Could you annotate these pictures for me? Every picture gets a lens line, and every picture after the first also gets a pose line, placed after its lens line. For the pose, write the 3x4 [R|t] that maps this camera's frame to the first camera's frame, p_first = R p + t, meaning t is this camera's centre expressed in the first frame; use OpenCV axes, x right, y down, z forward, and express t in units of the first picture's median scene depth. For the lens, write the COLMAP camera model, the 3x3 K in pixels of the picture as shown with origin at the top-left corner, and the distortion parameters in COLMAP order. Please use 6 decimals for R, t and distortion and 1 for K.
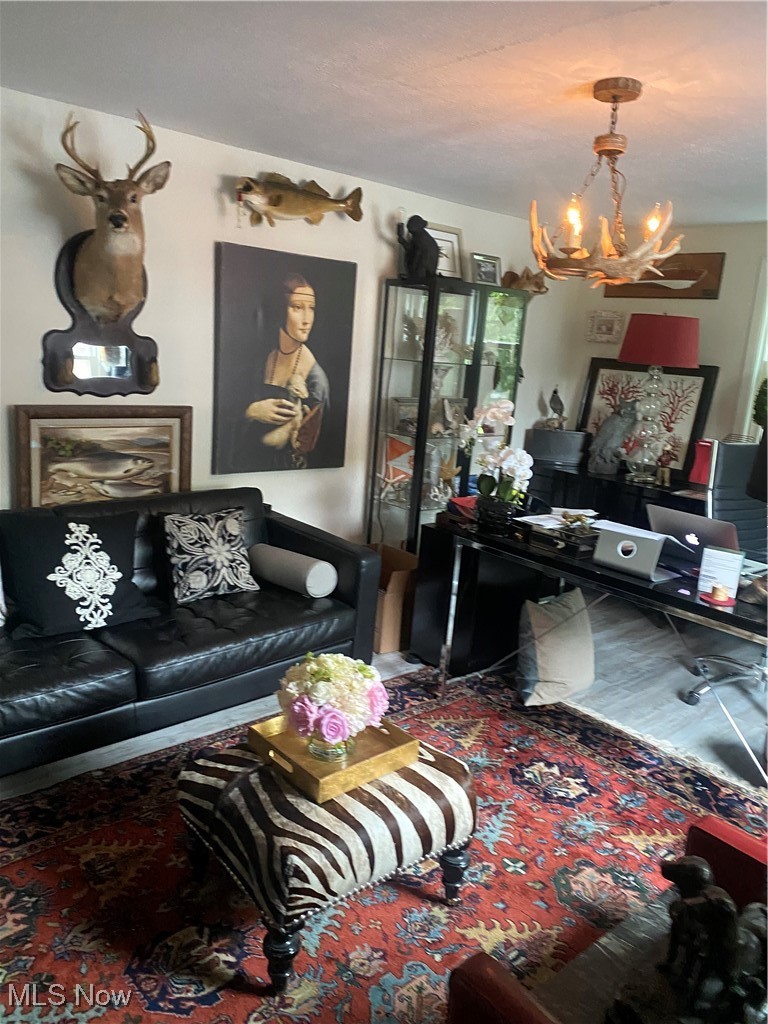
lens RADIAL K [[792.8, 0, 380.3], [0, 792.8, 512.2], [0, 0, 1]] dist [0.011227, -0.009739]
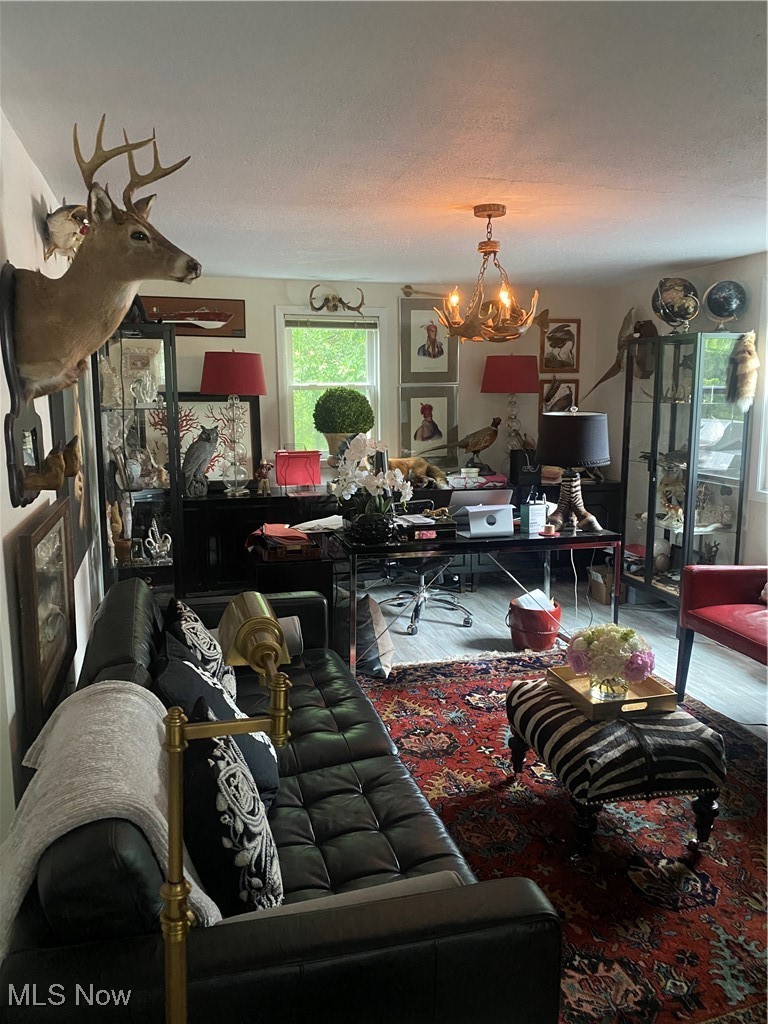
lens RADIAL K [[775.0, 0, 381.2], [0, 775.0, 510.2], [0, 0, 1]] dist [0.005284, -0.002755]
pose [[0.427954, -0.211737, 0.878648, -4.244136], [0.227727, 0.966066, 0.121886, -0.793340], [-0.874640, 0.147930, 0.461651, 2.232637]]
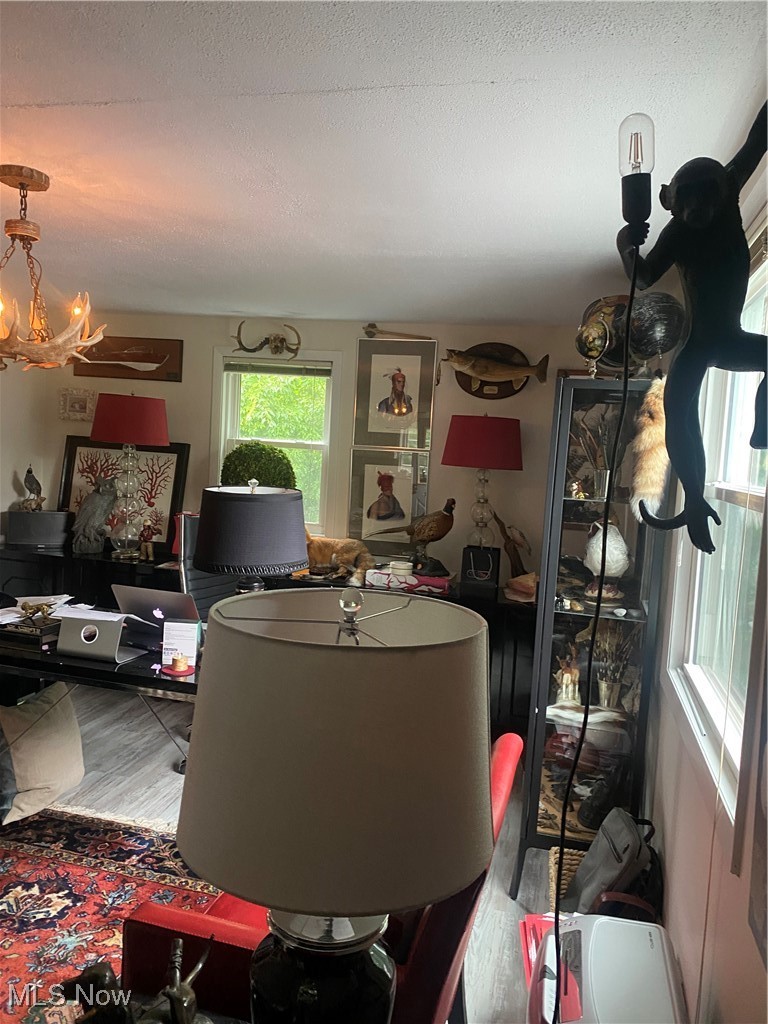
lens RADIAL K [[792.8, 0, 380.3], [0, 792.8, 512.2], [0, 0, 1]] dist [0.011227, -0.009739]
pose [[0.807979, -0.063425, 0.585787, 0.025483], [0.119172, 0.991233, -0.057052, -0.002879], [-0.577033, 0.115907, 0.808454, -0.007948]]
